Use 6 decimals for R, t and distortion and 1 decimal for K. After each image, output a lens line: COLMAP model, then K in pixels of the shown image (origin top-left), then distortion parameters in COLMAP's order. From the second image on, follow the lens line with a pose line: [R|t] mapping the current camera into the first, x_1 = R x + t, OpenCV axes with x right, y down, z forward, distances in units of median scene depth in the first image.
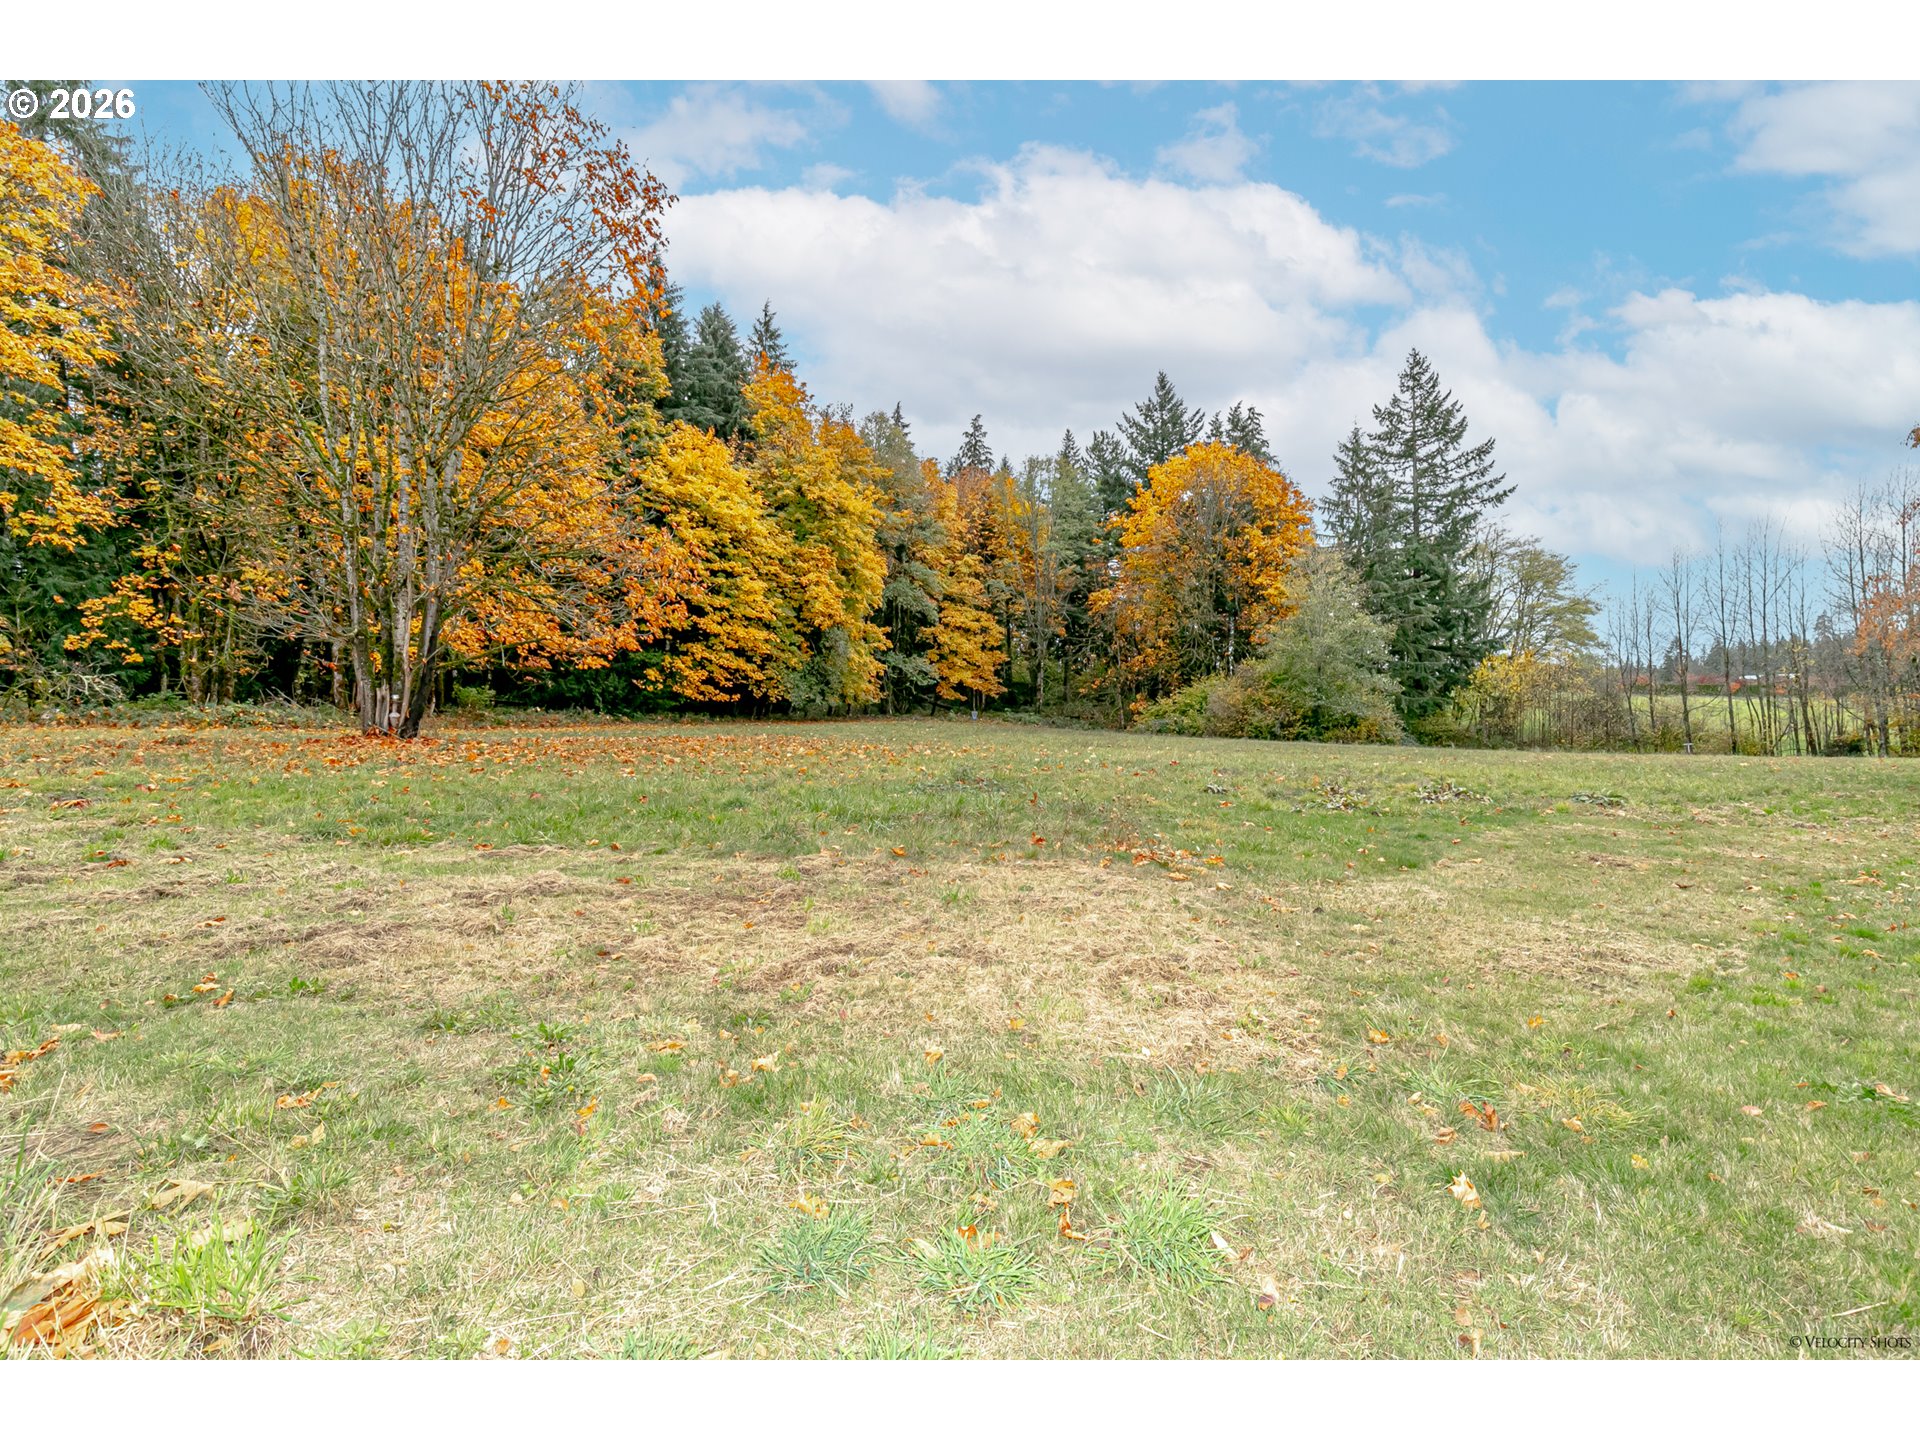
lens RADIAL K [[875.4, 0, 959.3], [0, 875.4, 726.6], [0, 0, 1]] dist [0.004450, -0.002308]
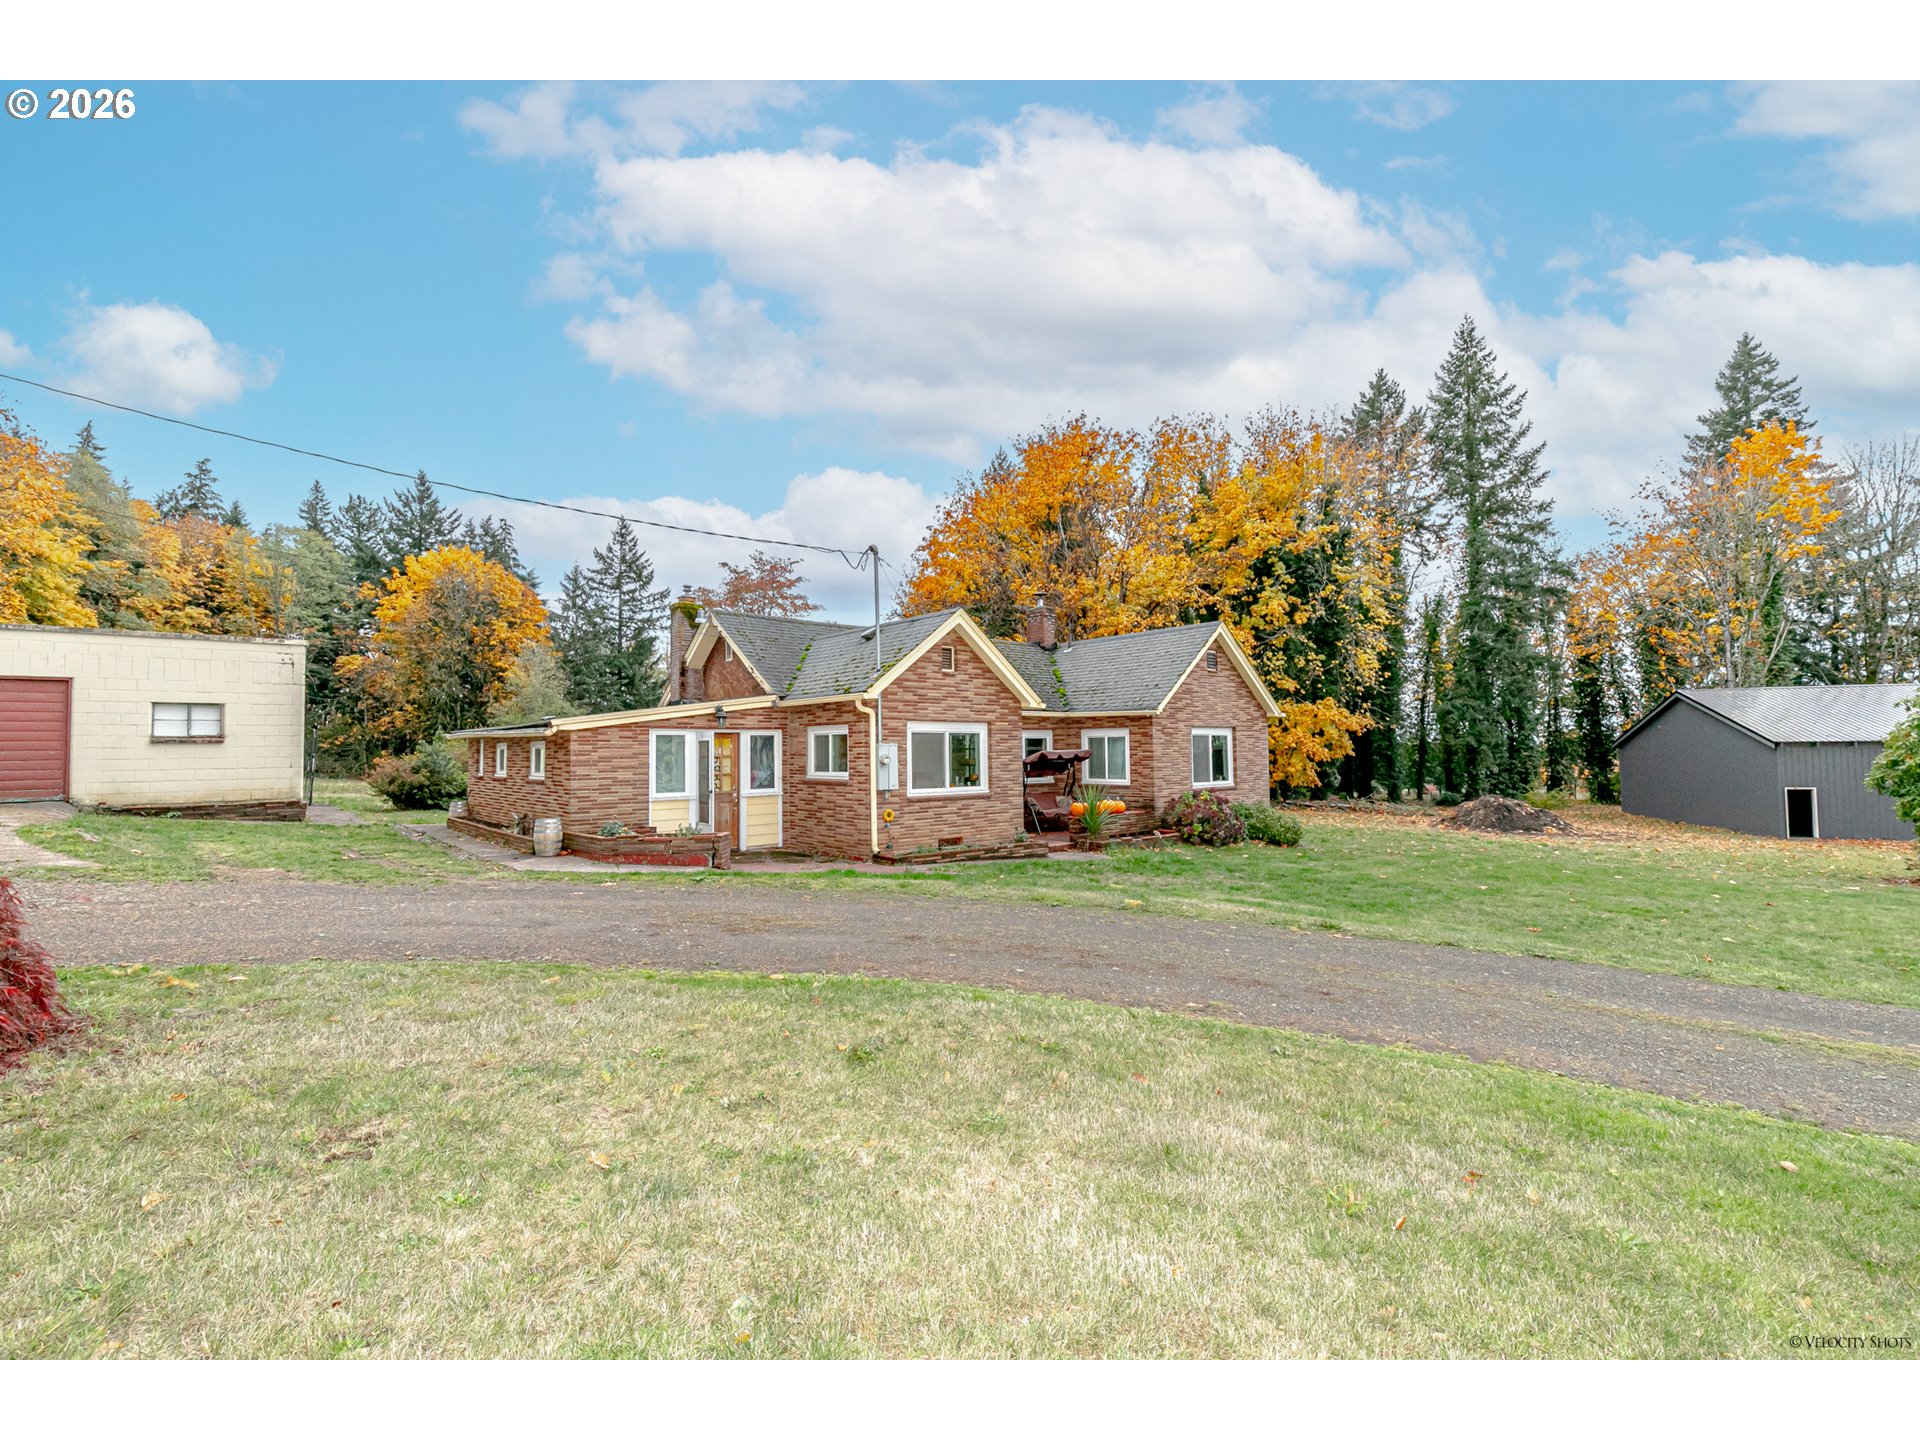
lens RADIAL K [[875.4, 0, 971.6], [0, 875.4, 737.1], [0, 0, 1]] dist [0.004450, -0.002308]
pose [[0.710847, 0.043596, 0.701995, -0.061868], [-0.004910, 0.998360, -0.057029, 0.008252], [-0.703330, 0.037092, 0.709895, -0.395402]]
